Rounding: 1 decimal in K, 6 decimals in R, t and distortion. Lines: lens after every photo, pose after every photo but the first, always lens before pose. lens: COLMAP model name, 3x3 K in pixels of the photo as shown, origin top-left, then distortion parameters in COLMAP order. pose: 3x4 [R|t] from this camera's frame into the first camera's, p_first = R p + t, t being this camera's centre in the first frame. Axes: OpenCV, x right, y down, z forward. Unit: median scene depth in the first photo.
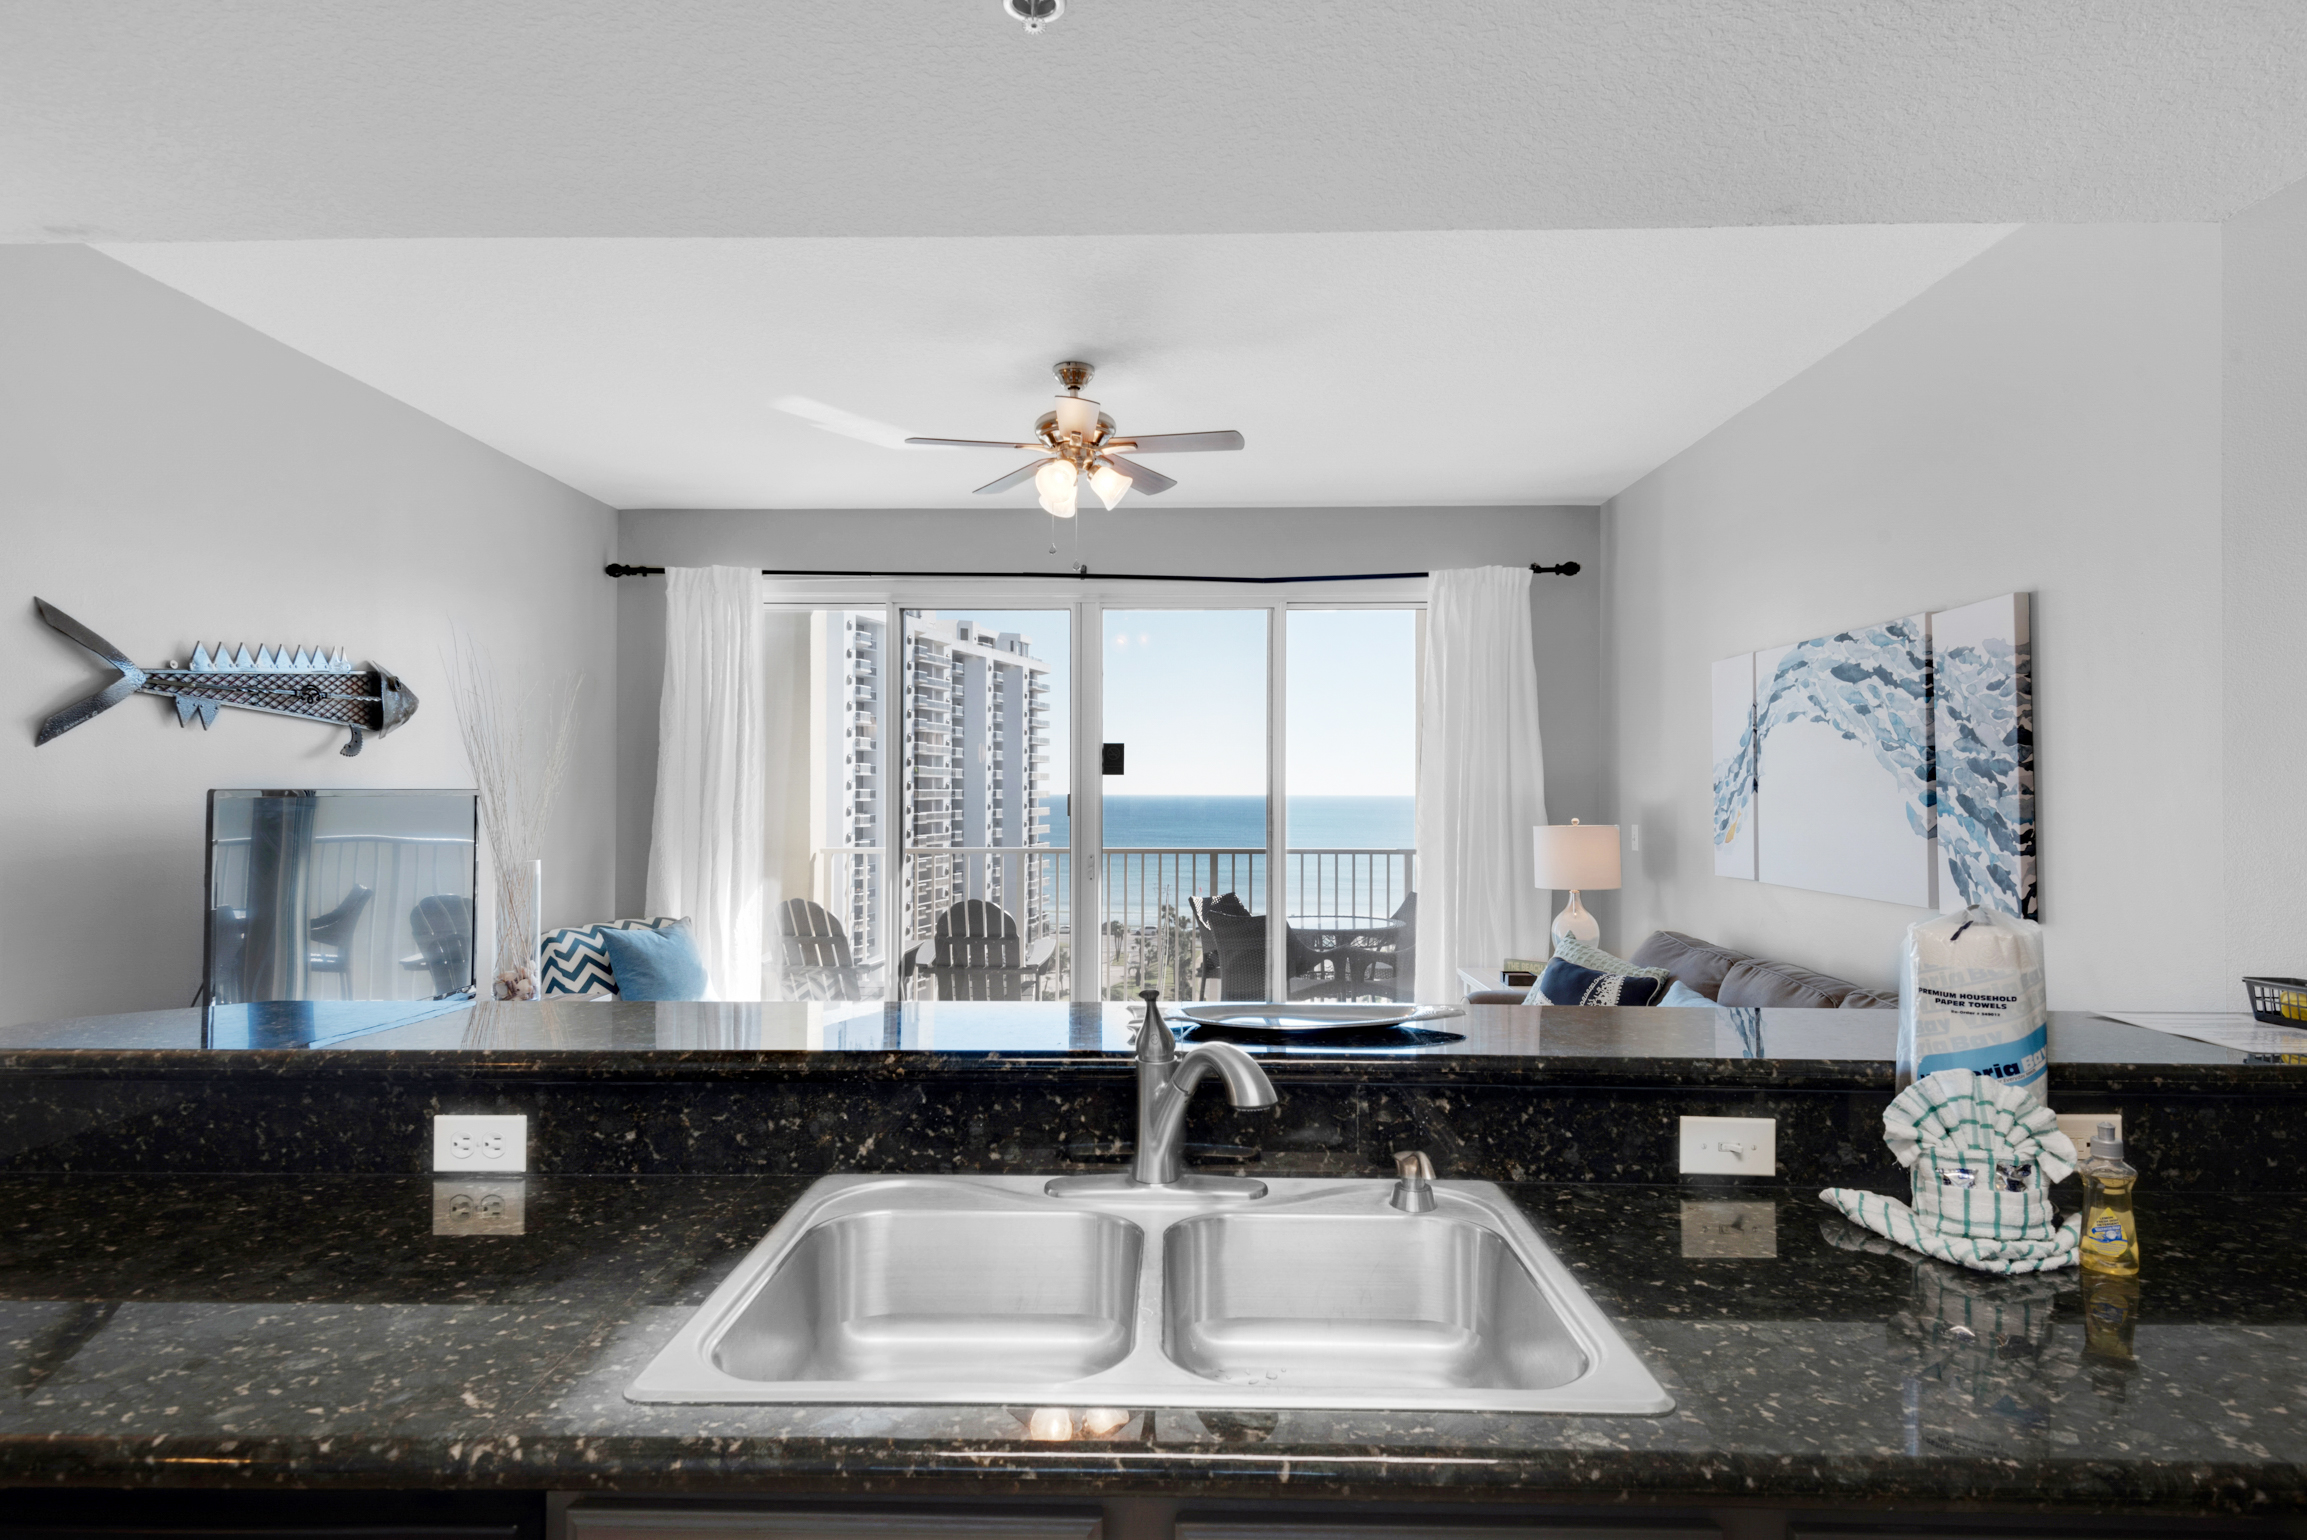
lens RADIAL K [[1238.8, 0, 1156.6], [0, 1238.8, 773.0], [0, 0, 1]] dist [0.014723, -0.002955]
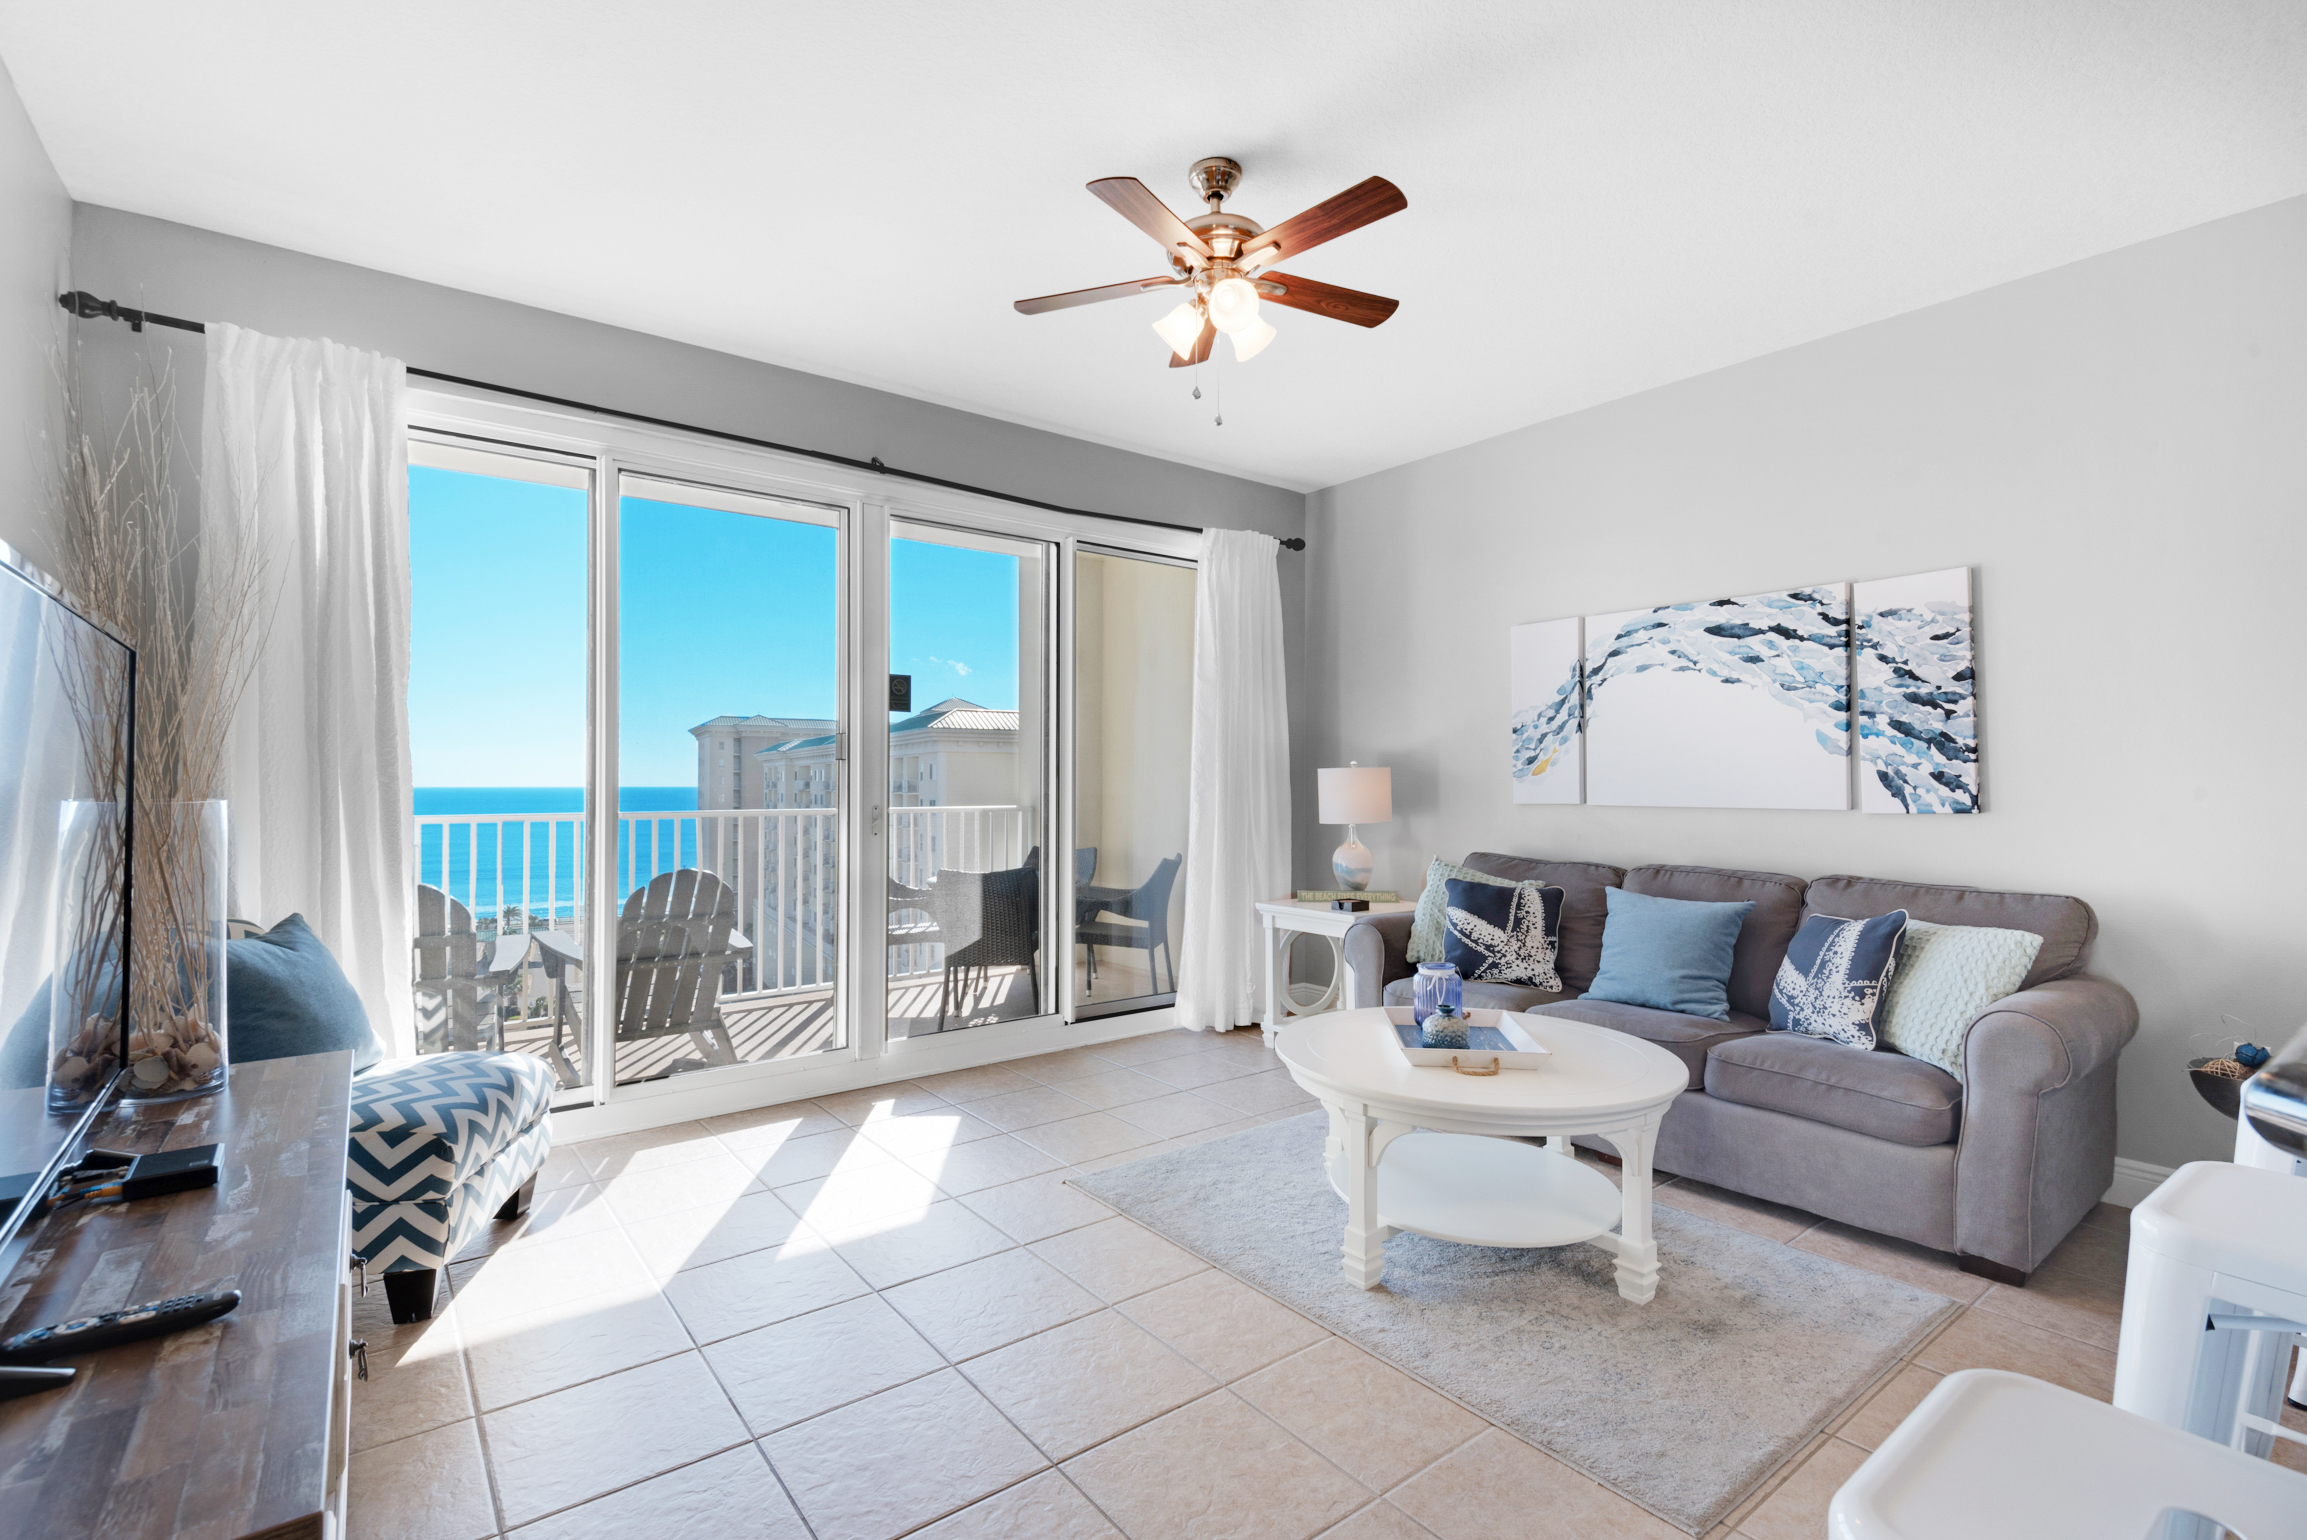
lens RADIAL K [[1032.6, 0, 1150.2], [0, 1032.6, 780.4], [0, 0, 1]] dist [0.011677, -0.006228]
pose [[0.786410, 0.000752, 0.617704, -0.468221], [-0.008779, 0.999912, 0.009961, 0.055446], [-0.617642, -0.013256, 0.786348, 0.453347]]
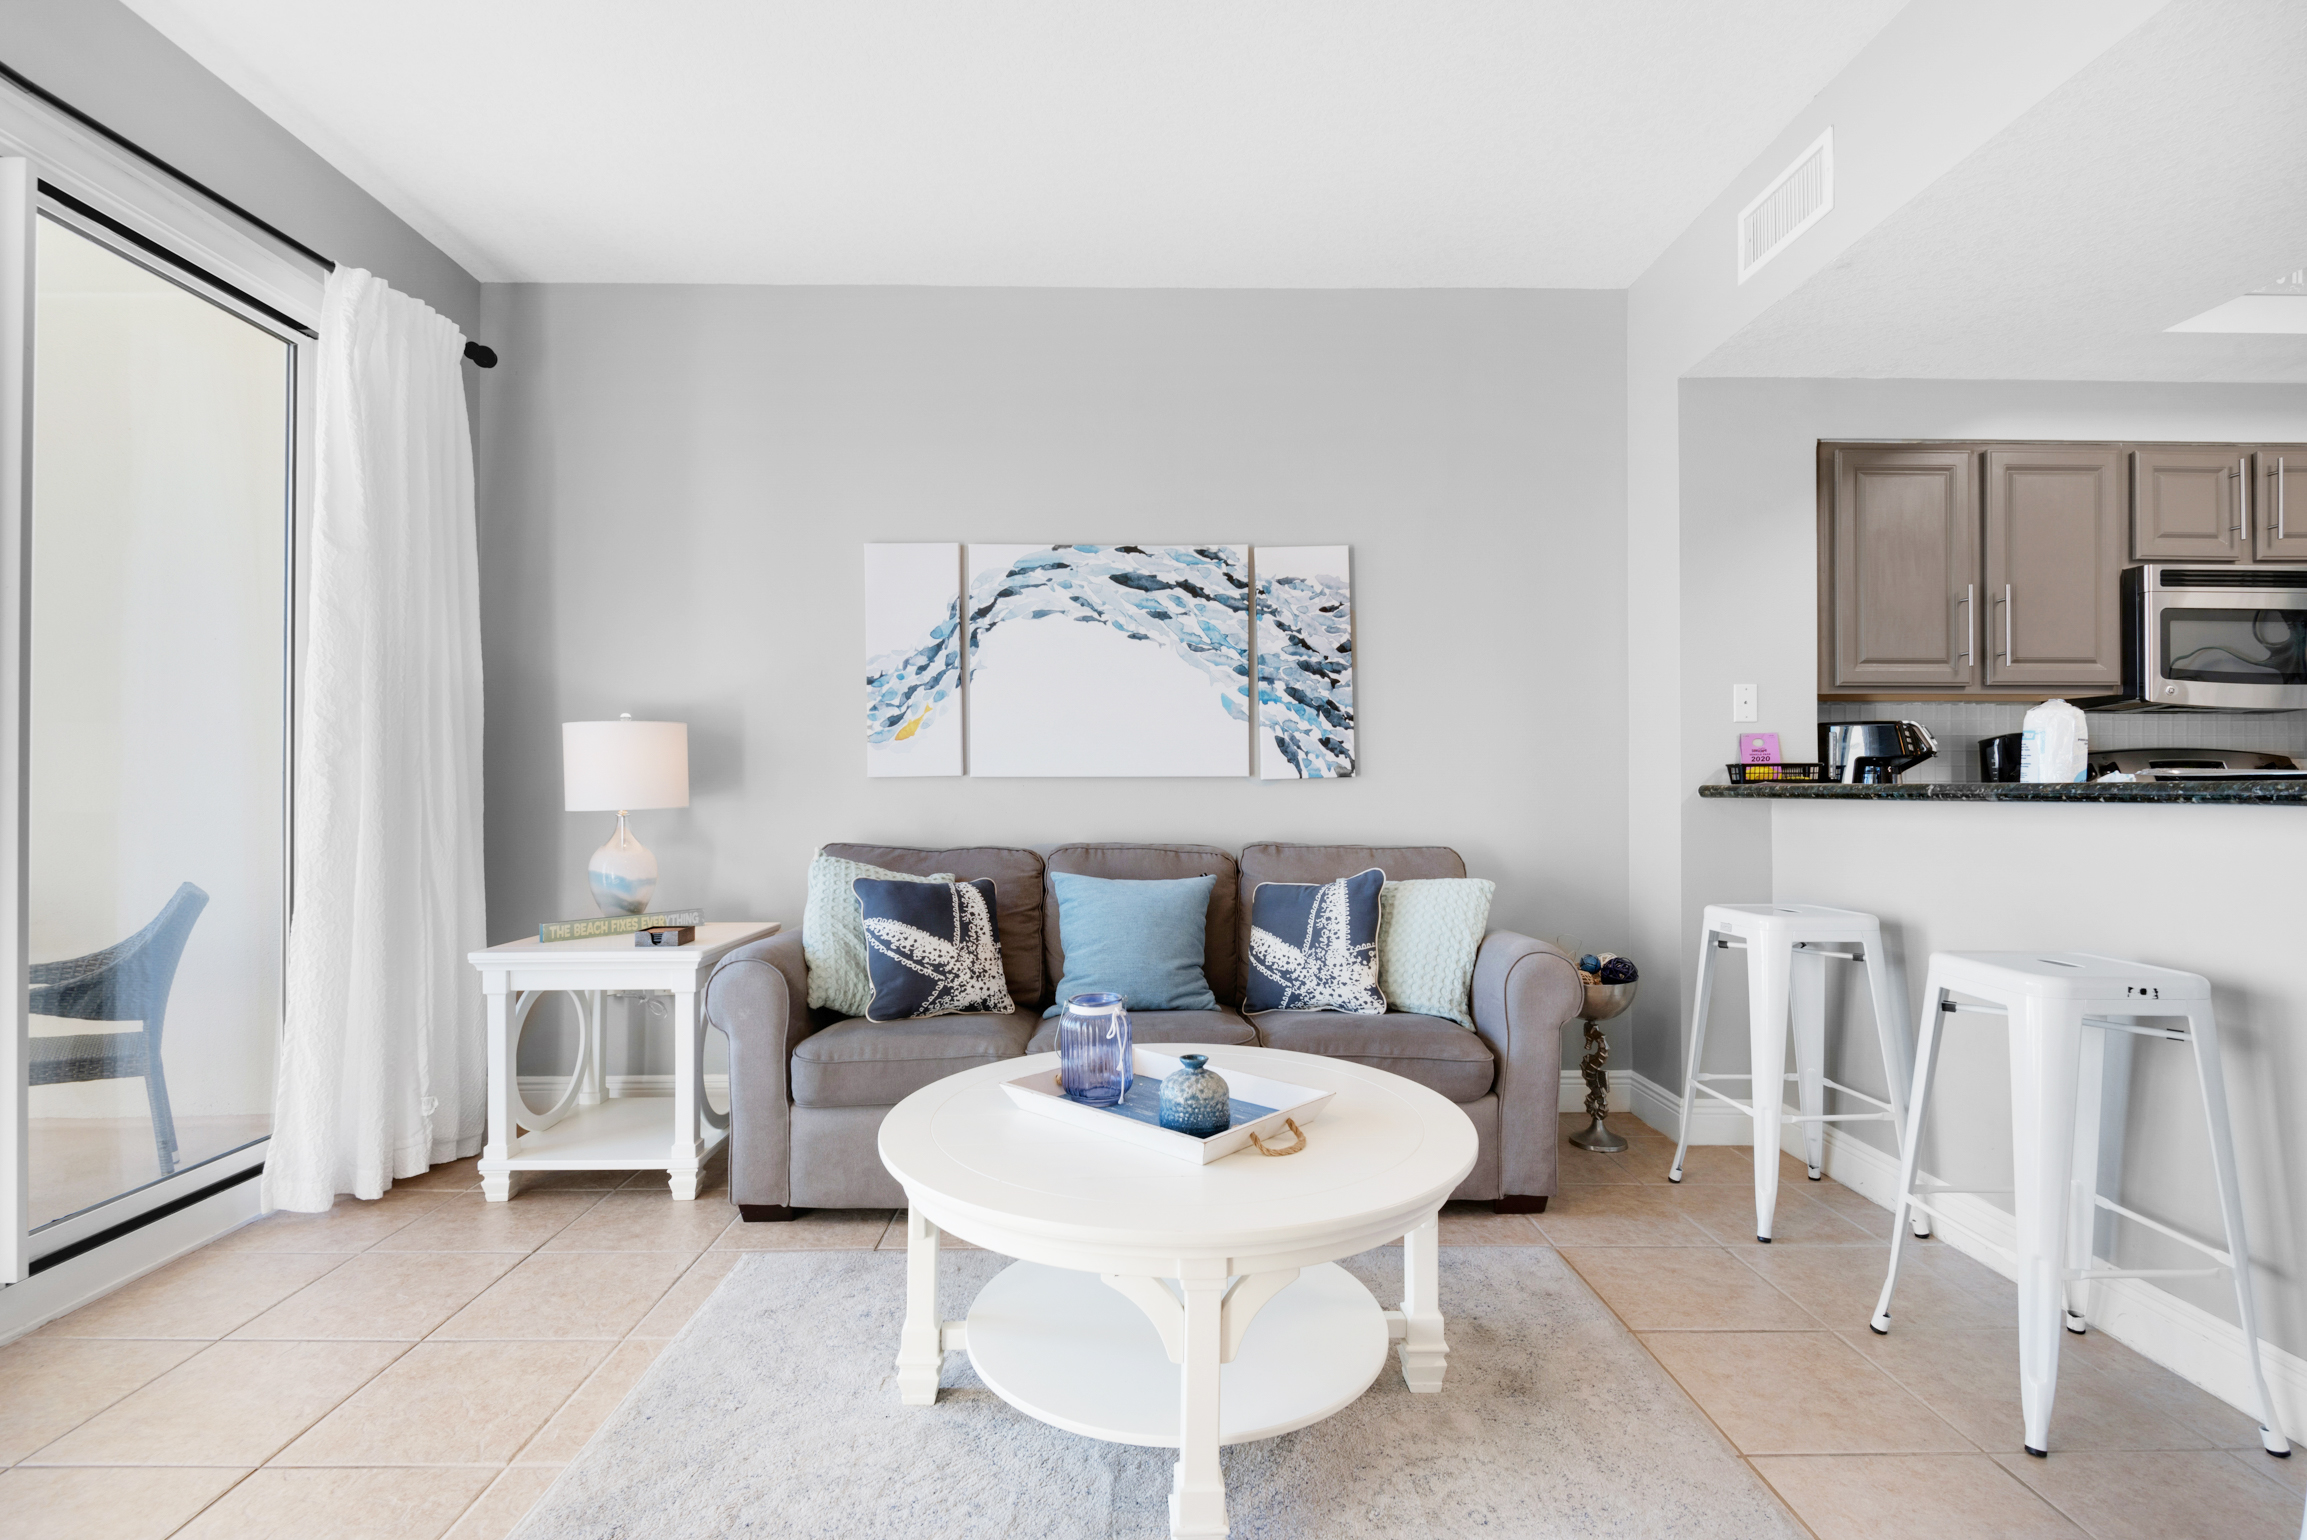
lens RADIAL K [[1079.4, 0, 1150.7], [0, 1079.4, 775.7], [0, 0, 1]] dist [0.017839, -0.006681]
pose [[-0.022420, 0.006999, 0.999724, -0.367682], [-0.012510, 0.999895, -0.007280, 0.088722], [-0.999670, -0.012670, -0.022331, 0.852195]]
